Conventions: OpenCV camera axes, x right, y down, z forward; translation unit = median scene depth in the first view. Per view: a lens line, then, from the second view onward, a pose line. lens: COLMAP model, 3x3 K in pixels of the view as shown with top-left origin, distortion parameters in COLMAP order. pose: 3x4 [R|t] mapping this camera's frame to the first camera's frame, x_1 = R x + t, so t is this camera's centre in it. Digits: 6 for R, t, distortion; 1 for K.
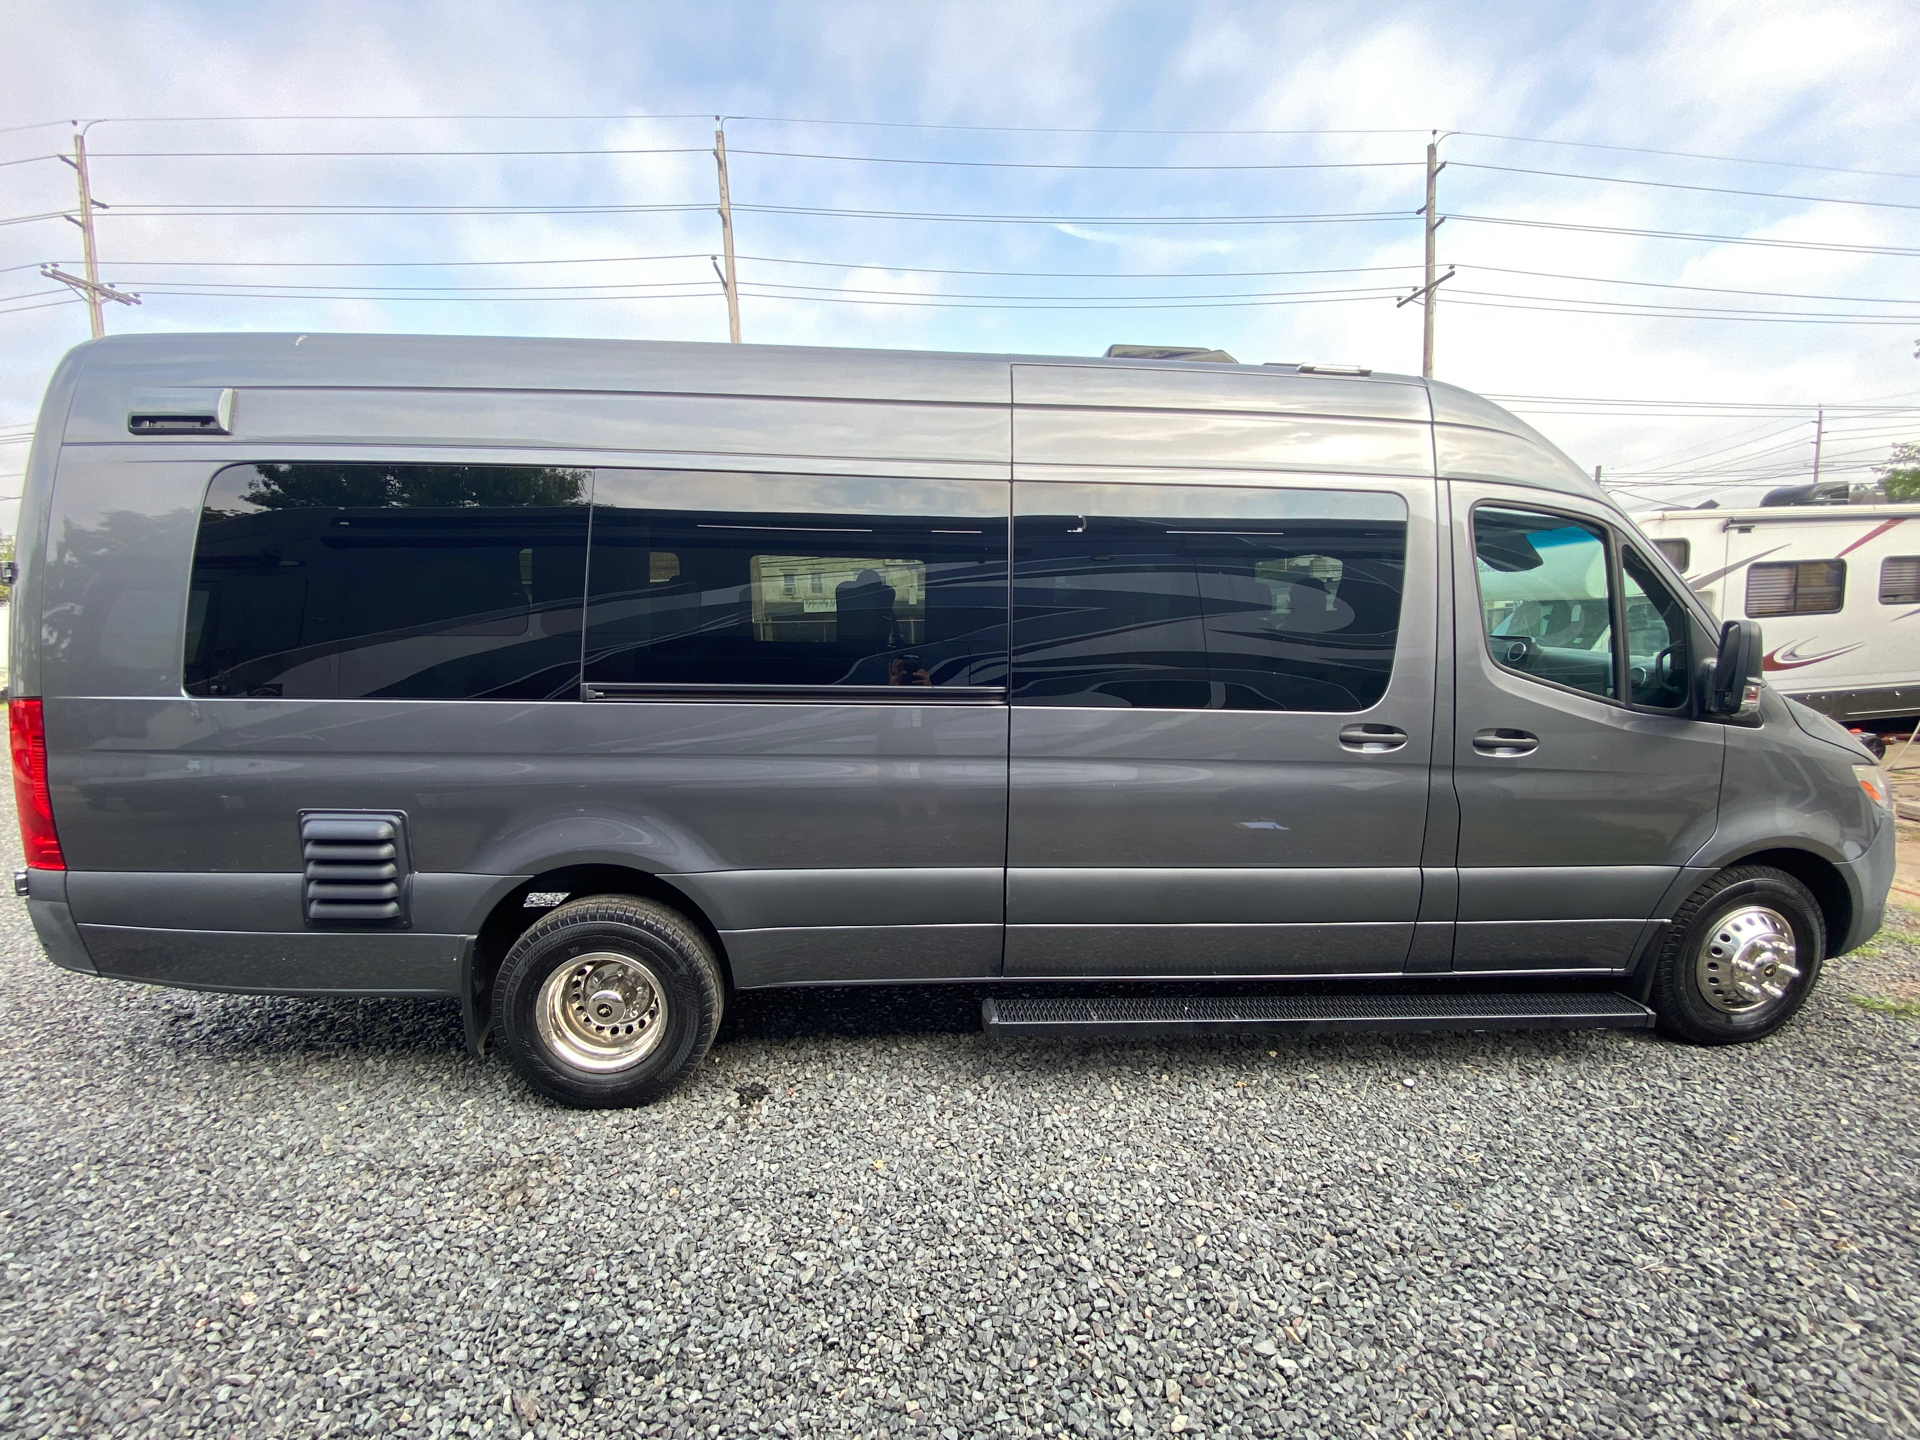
lens RADIAL K [[780.9, 0, 951.6], [0, 780.9, 721.4], [0, 0, 1]] dist [0.000402, -0.000742]
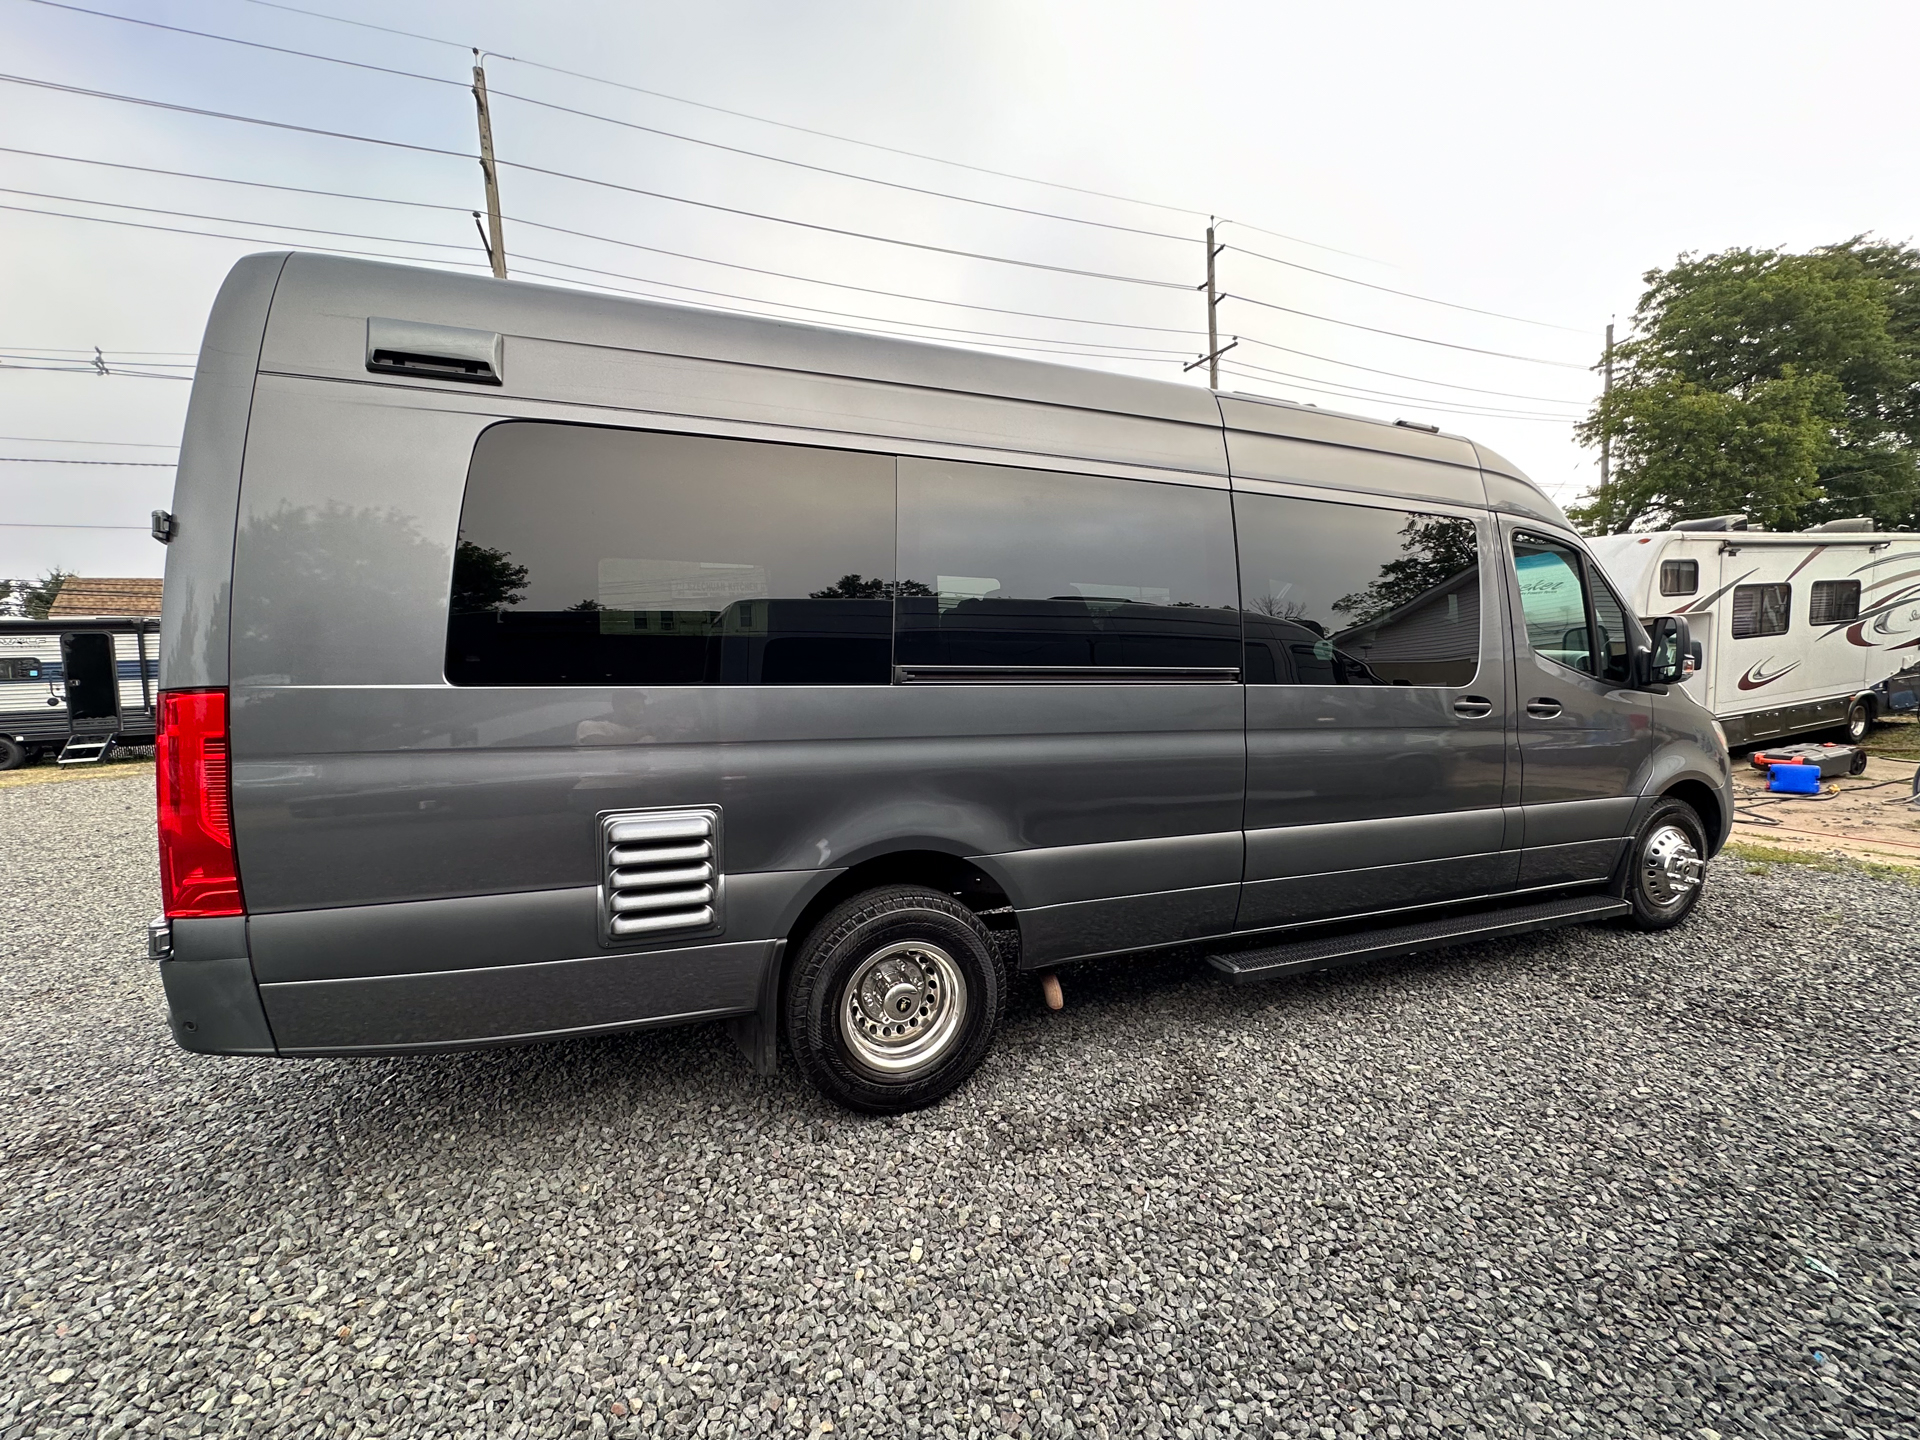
lens RADIAL K [[785.6, 0, 961.0], [0, 785.6, 665.6], [0, 0, 1]] dist [0.022720, 0.000138]
pose [[0.954053, -0.006539, 0.299565, -0.674377], [0.028509, 0.997207, -0.069028, 0.021286], [-0.298277, 0.074396, 0.951575, 0.022083]]
